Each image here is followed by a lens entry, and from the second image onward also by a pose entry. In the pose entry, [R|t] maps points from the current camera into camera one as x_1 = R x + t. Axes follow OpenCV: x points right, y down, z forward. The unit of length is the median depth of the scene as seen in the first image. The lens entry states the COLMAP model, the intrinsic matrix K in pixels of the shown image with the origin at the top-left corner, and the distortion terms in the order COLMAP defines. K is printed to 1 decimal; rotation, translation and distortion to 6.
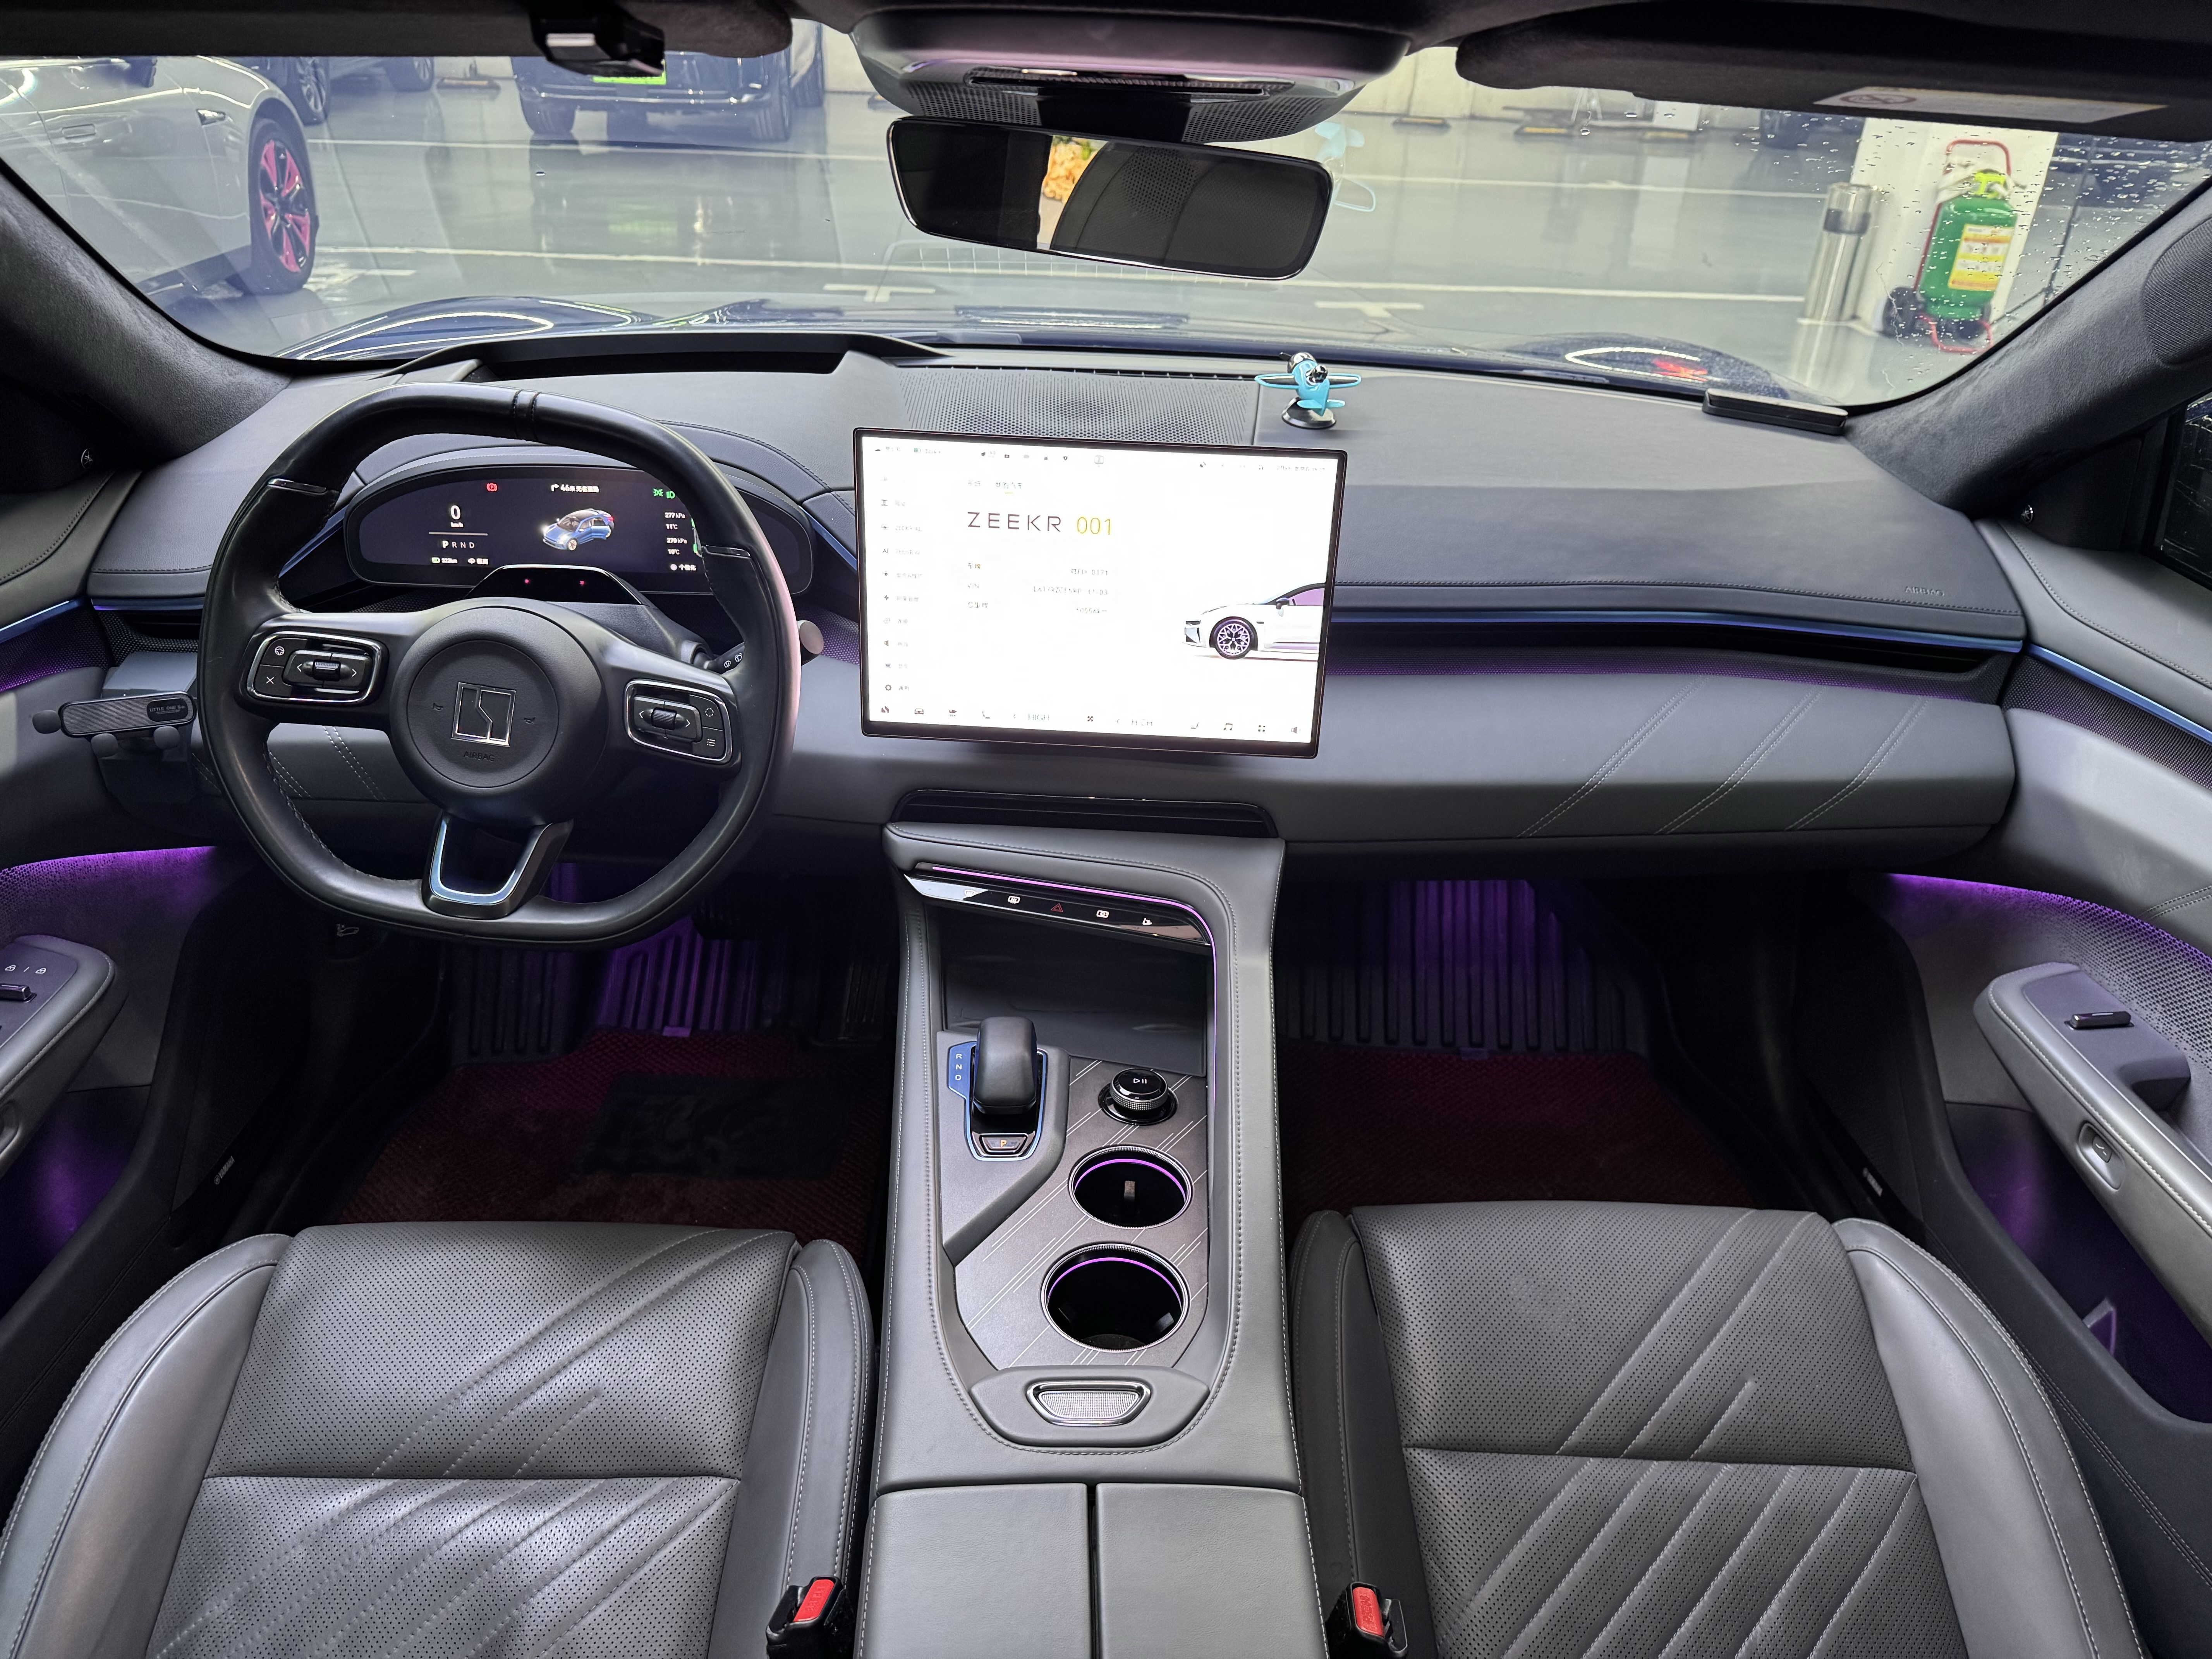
lens RADIAL K [[1559.2, 0, 1111.6], [0, 1559.2, 845.3], [0, 0, 1]] dist [-0.006917, -0.007653]
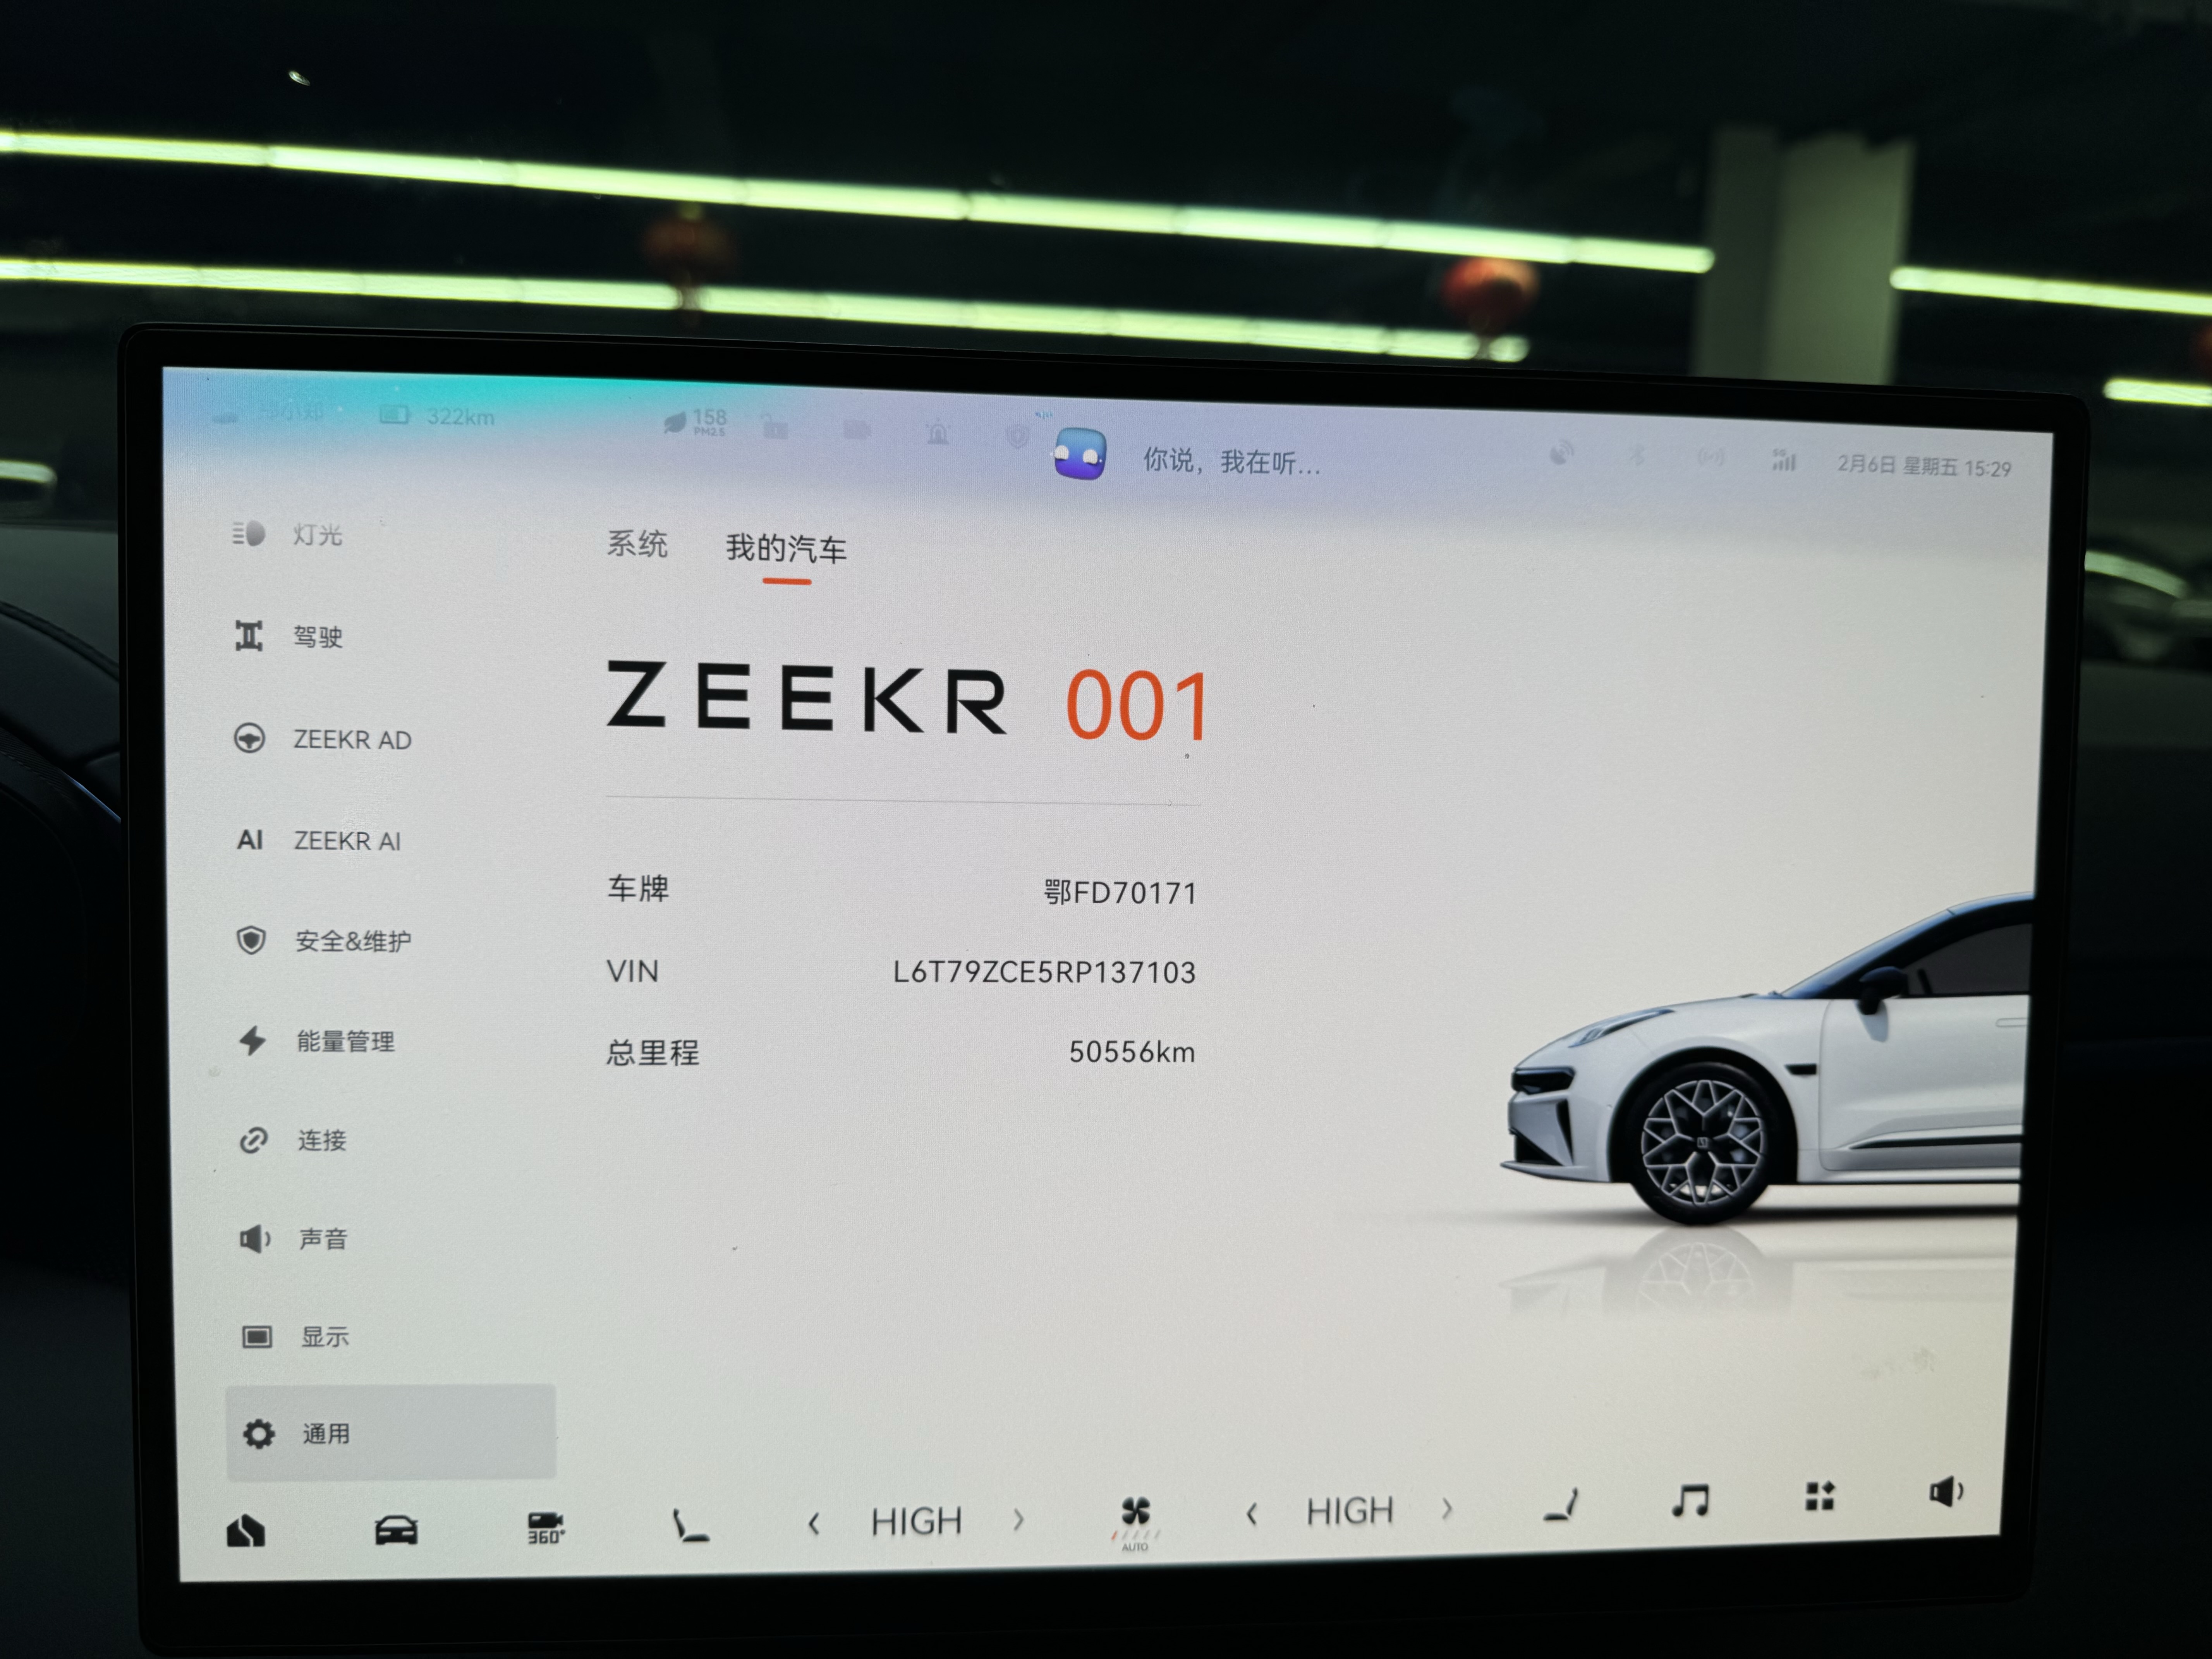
lens RADIAL K [[1559.2, 0, 1111.6], [0, 1559.2, 845.3], [0, 0, 1]] dist [-0.006917, -0.007653]
pose [[0.989599, -0.024937, 0.141673, -0.050114], [0.072385, 0.937412, -0.340615, -0.098618], [-0.124312, 0.347328, 0.929468, 0.764299]]
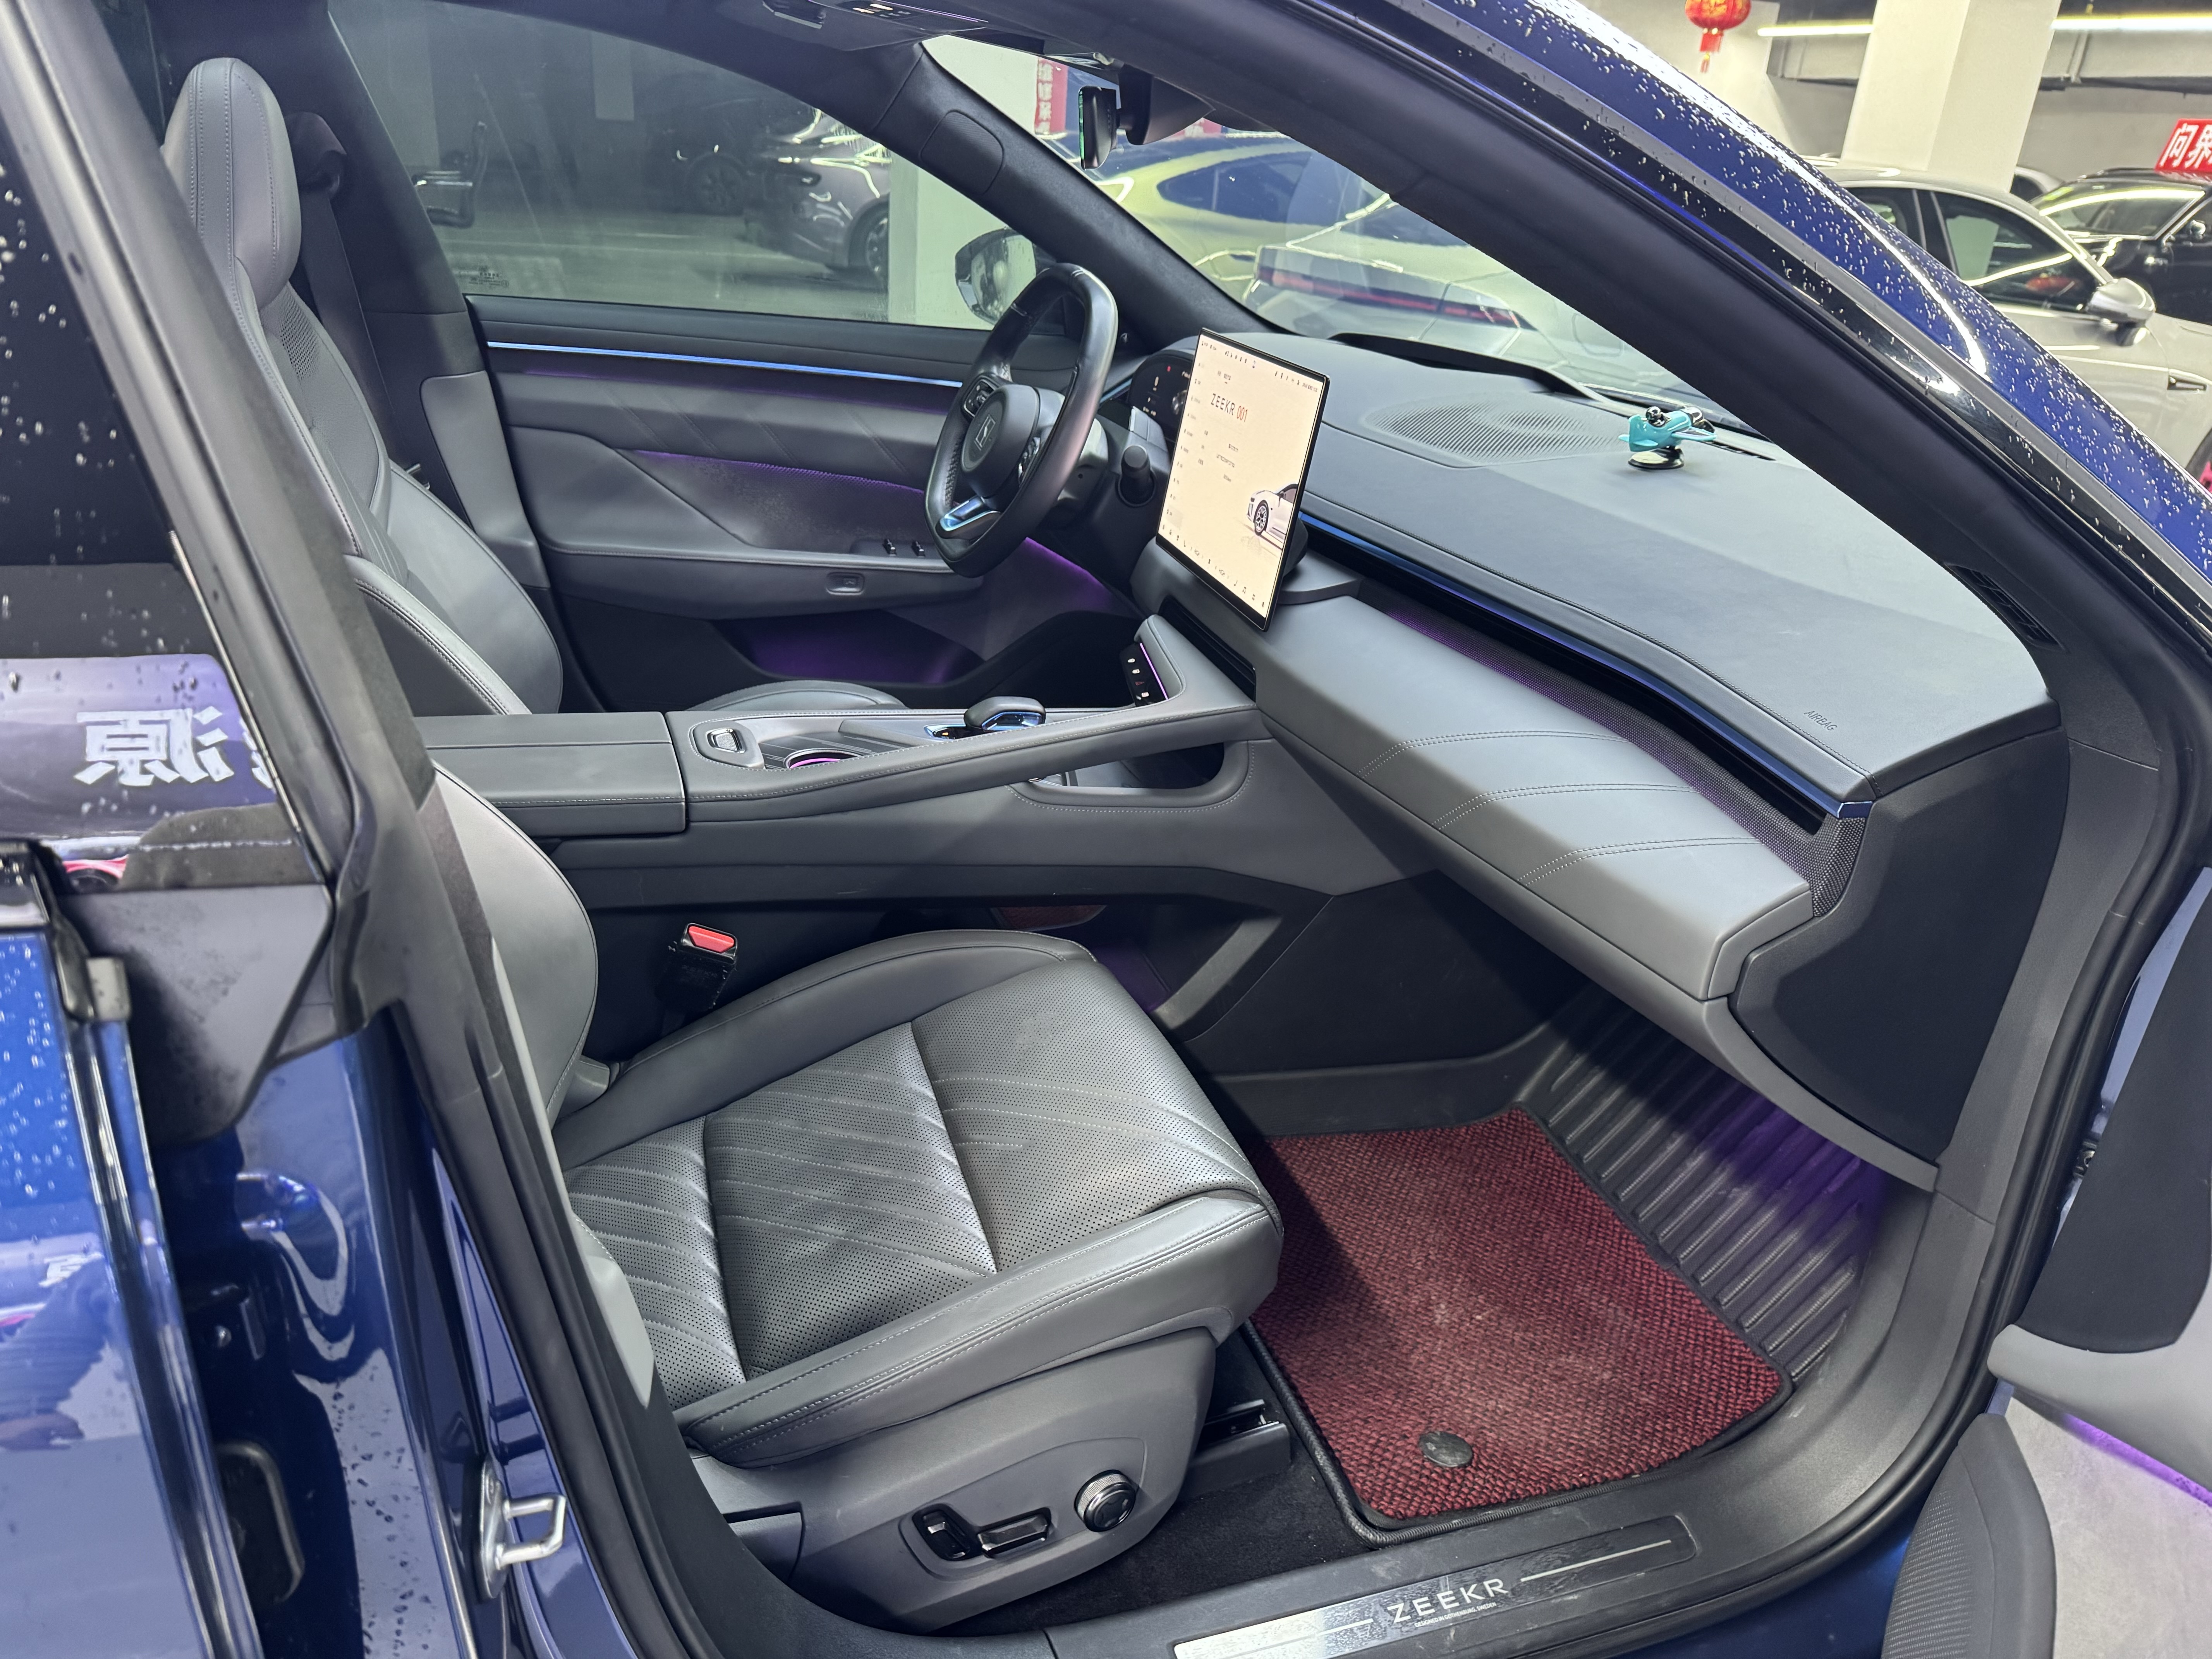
lens RADIAL K [[1559.2, 0, 1111.6], [0, 1559.2, 845.3], [0, 0, 1]] dist [-0.006917, -0.007653]
pose [[0.349792, 0.389521, -0.852009, 1.228705], [-0.550494, 0.821345, 0.149496, -0.036167], [0.758025, 0.416733, 0.501729, 0.380157]]
